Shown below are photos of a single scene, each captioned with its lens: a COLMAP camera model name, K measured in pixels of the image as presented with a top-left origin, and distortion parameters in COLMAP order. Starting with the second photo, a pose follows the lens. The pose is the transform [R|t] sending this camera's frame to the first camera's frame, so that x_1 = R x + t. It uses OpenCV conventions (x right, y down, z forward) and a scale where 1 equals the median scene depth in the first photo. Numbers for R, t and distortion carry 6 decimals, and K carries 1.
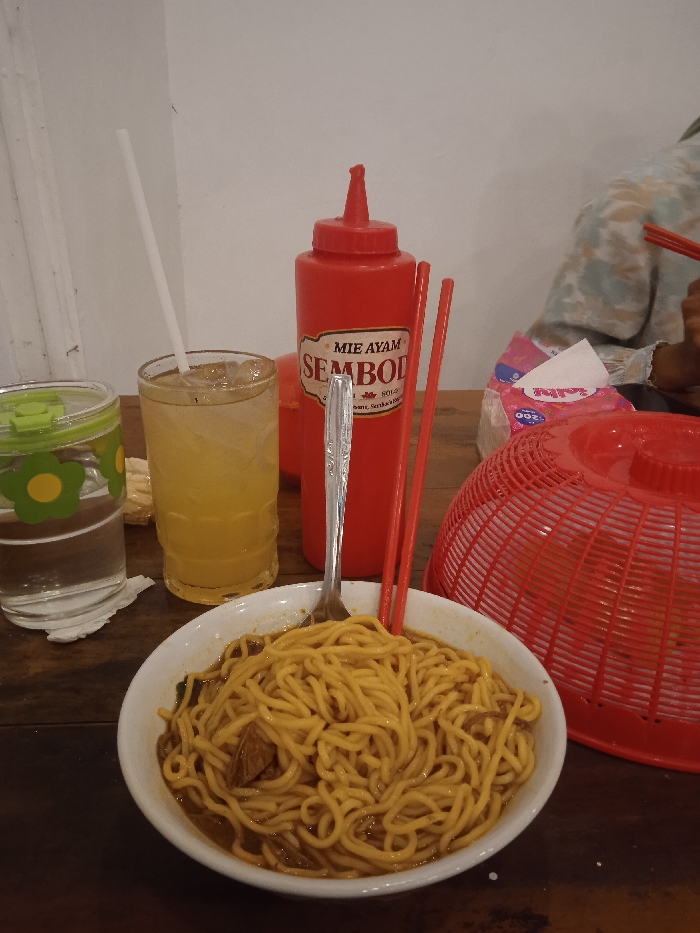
lens RADIAL K [[774.6, 0, 343.3], [0, 774.6, 464.4], [0, 0, 1]] dist [0.060552, -0.093831]
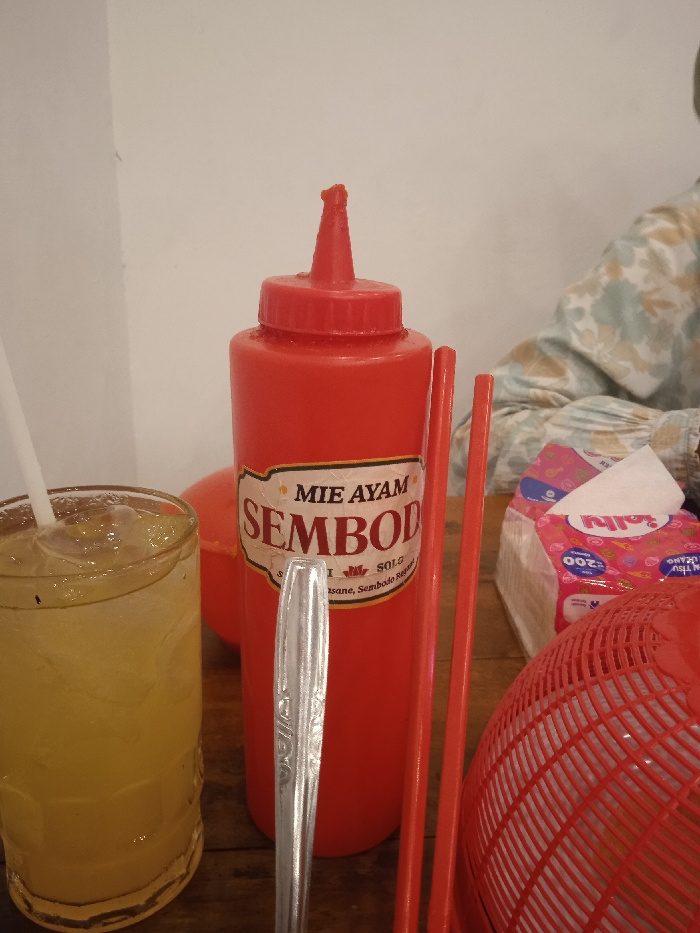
lens RADIAL K [[769.9, 0, 347.5], [0, 769.9, 463.9], [0, 0, 1]] dist [0.050509, -0.072137]
pose [[0.999002, -0.000855, 0.044660, 0.001491], [0.004245, 0.997109, -0.075868, -0.126363], [-0.044466, 0.075981, 0.996117, 0.418353]]
